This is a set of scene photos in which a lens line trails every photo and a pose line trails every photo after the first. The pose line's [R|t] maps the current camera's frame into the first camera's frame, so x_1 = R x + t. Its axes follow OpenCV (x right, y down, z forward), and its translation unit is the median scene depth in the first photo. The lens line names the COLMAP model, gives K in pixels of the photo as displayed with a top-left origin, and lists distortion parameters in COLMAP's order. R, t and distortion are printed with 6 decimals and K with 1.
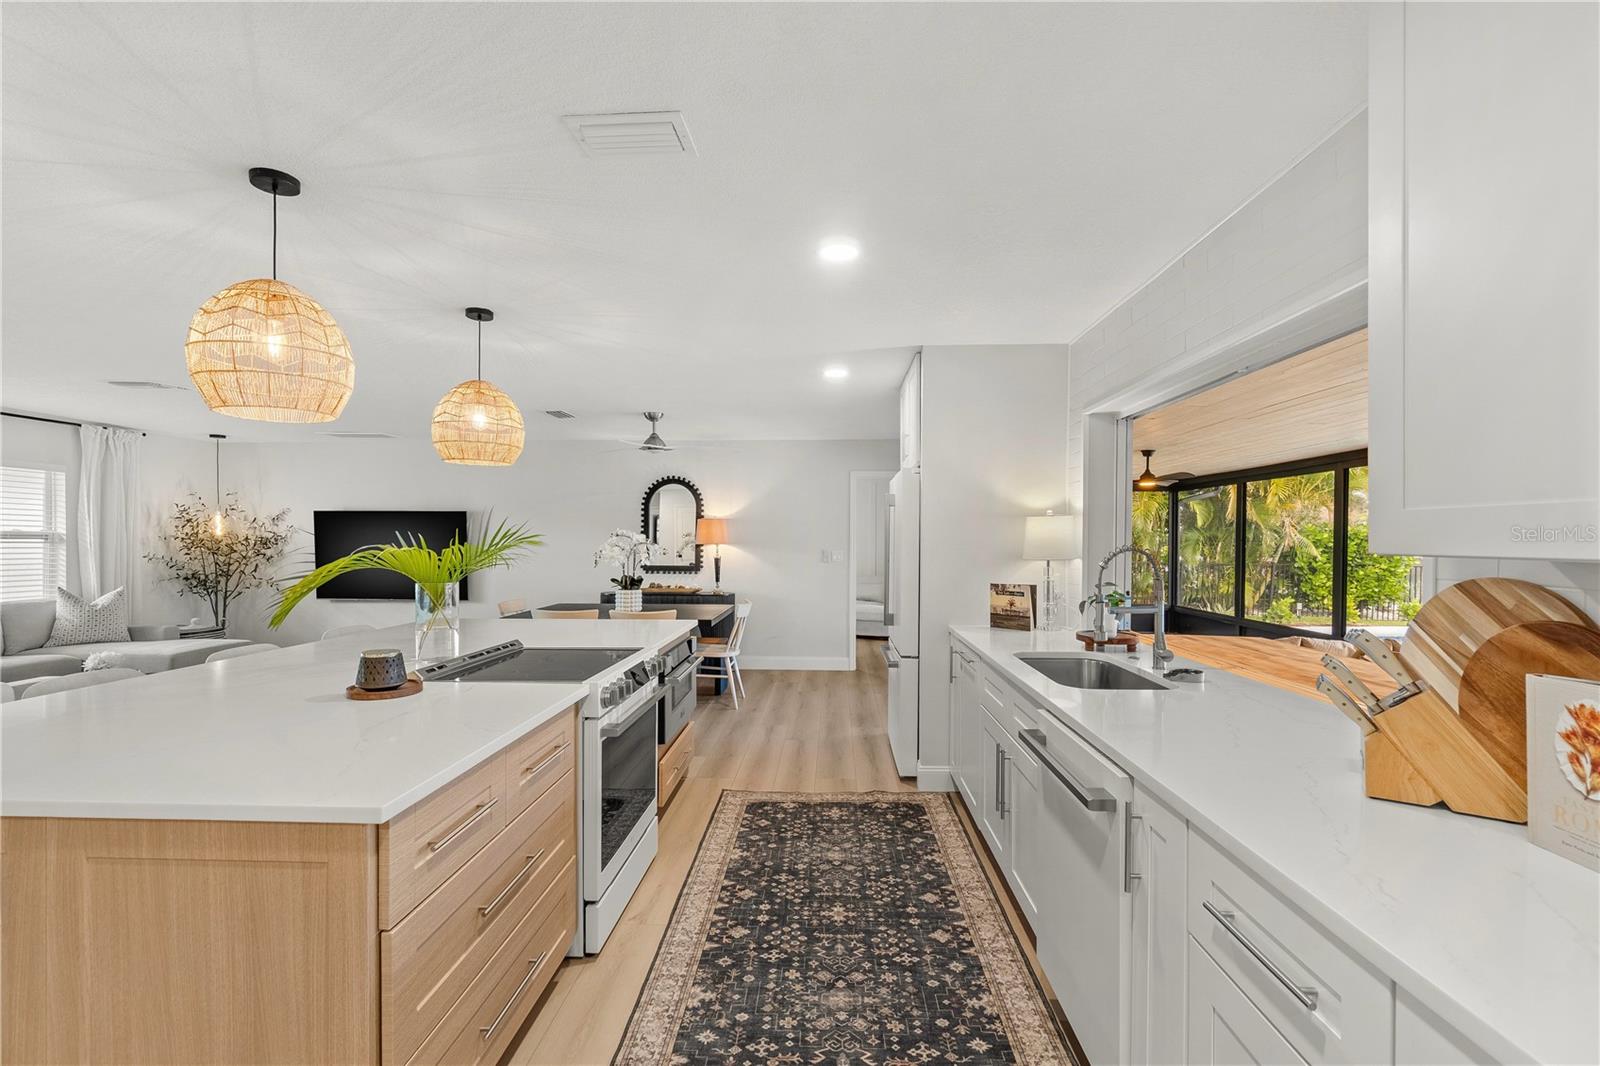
lens RADIAL K [[687.9, 0, 800.0], [0, 687.9, 533.0], [0, 0, 1]] dist [0.000599, 0.000067]
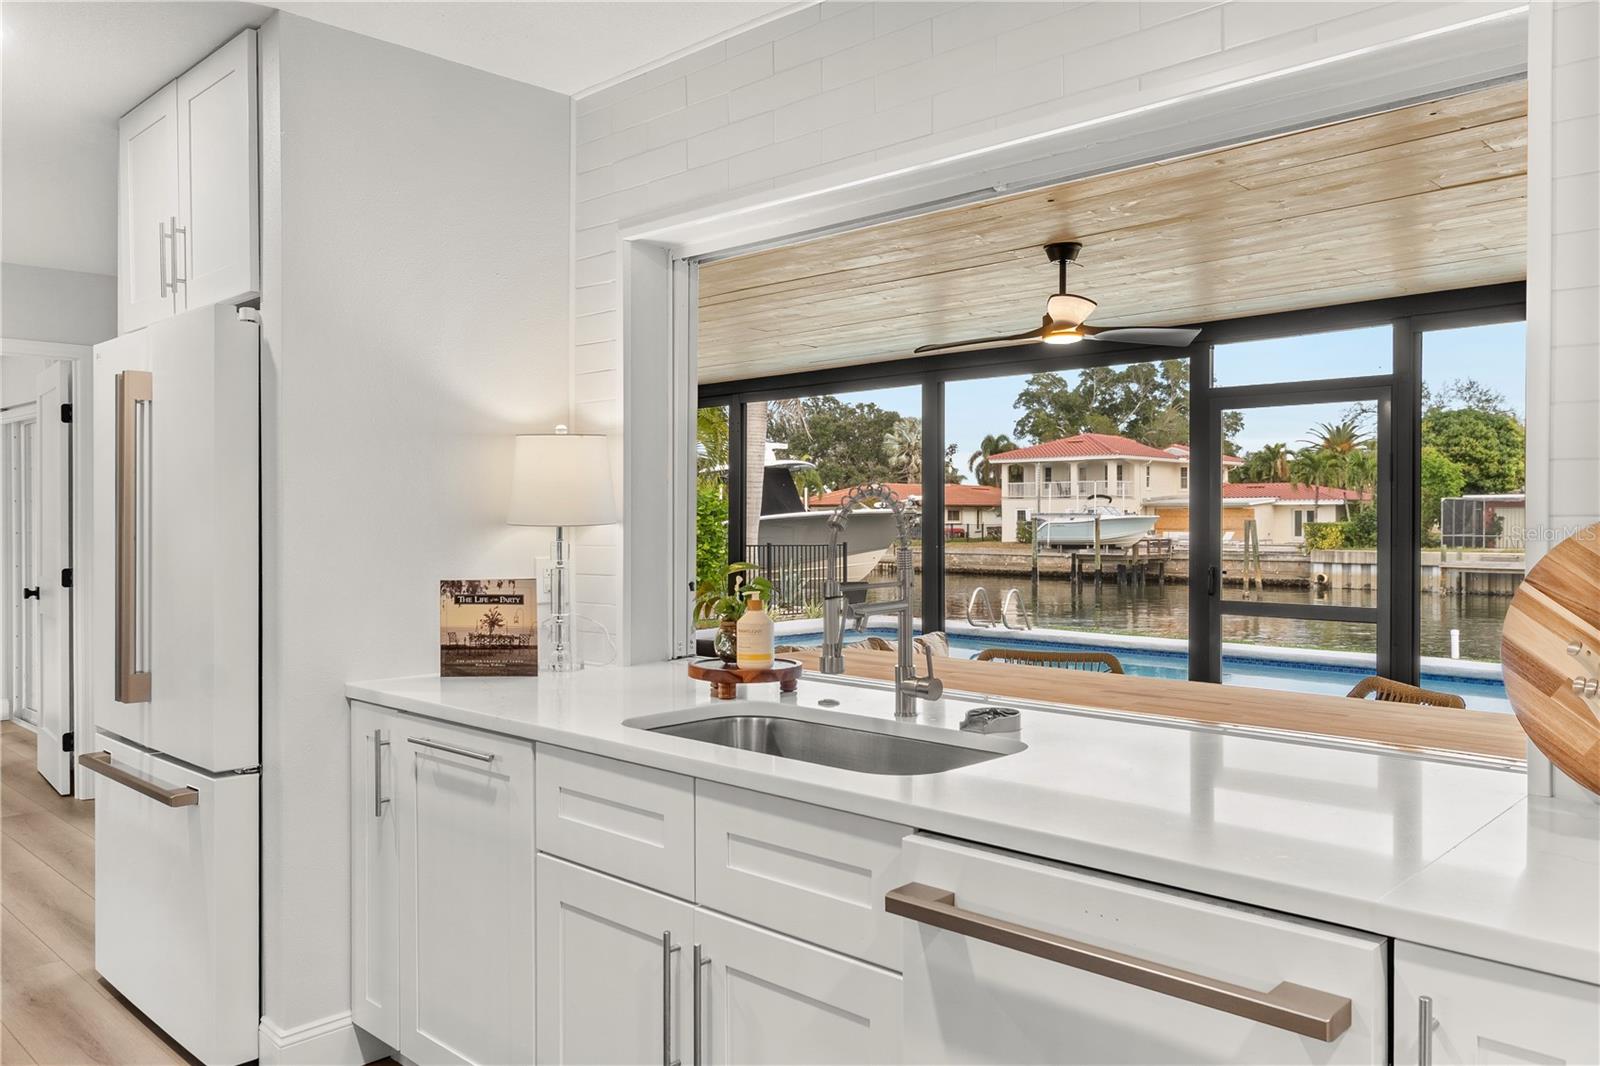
lens RADIAL K [[1182.3, 0, 800.0], [0, 1182.3, 533.0], [0, 0, 1]] dist [0.002442, 0.002236]
pose [[0.661761, -0.014033, 0.749584, -0.203686], [-0.003613, 0.999753, 0.021906, 0.032315], [-0.749706, -0.017205, 0.661547, 0.414038]]
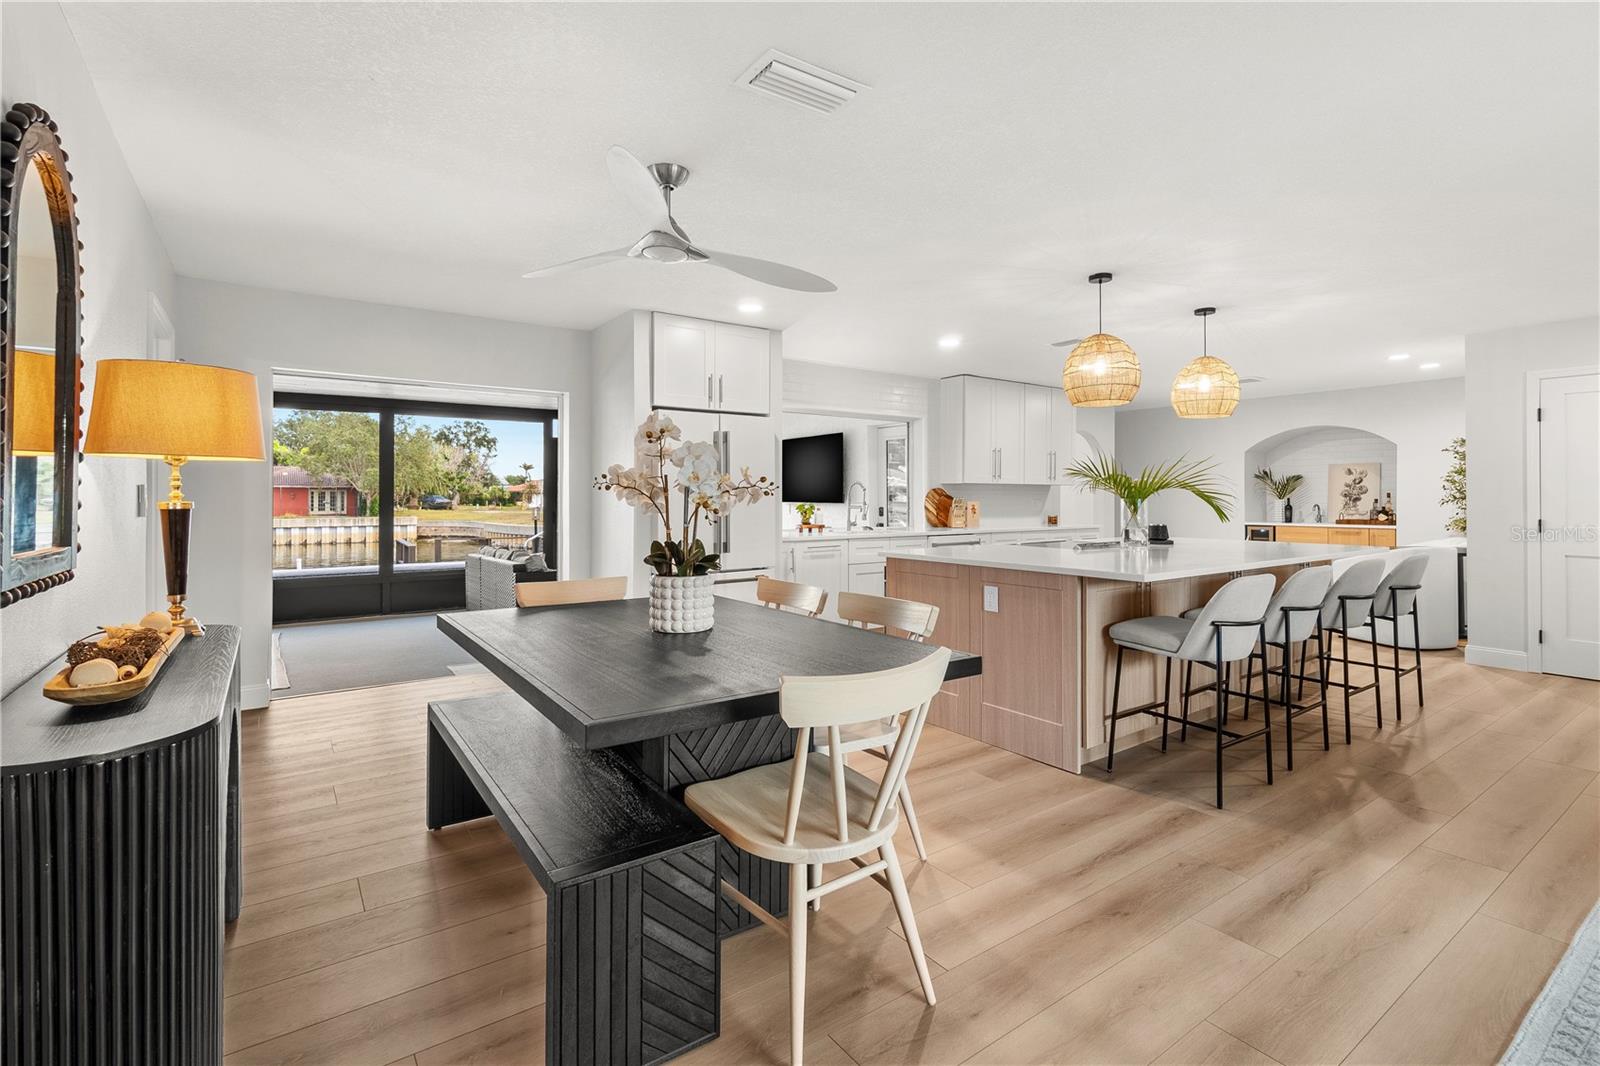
lens RADIAL K [[746.3, 0, 802.2], [0, 746.3, 493.3], [0, 0, 1]] dist [0.000238, 0.000056]
pose [[-0.611641, 0.000138, 0.791135, -1.381820], [-0.007519, 0.999954, -0.005988, 0.070194], [-0.791100, -0.009611, -0.611612, 2.534733]]
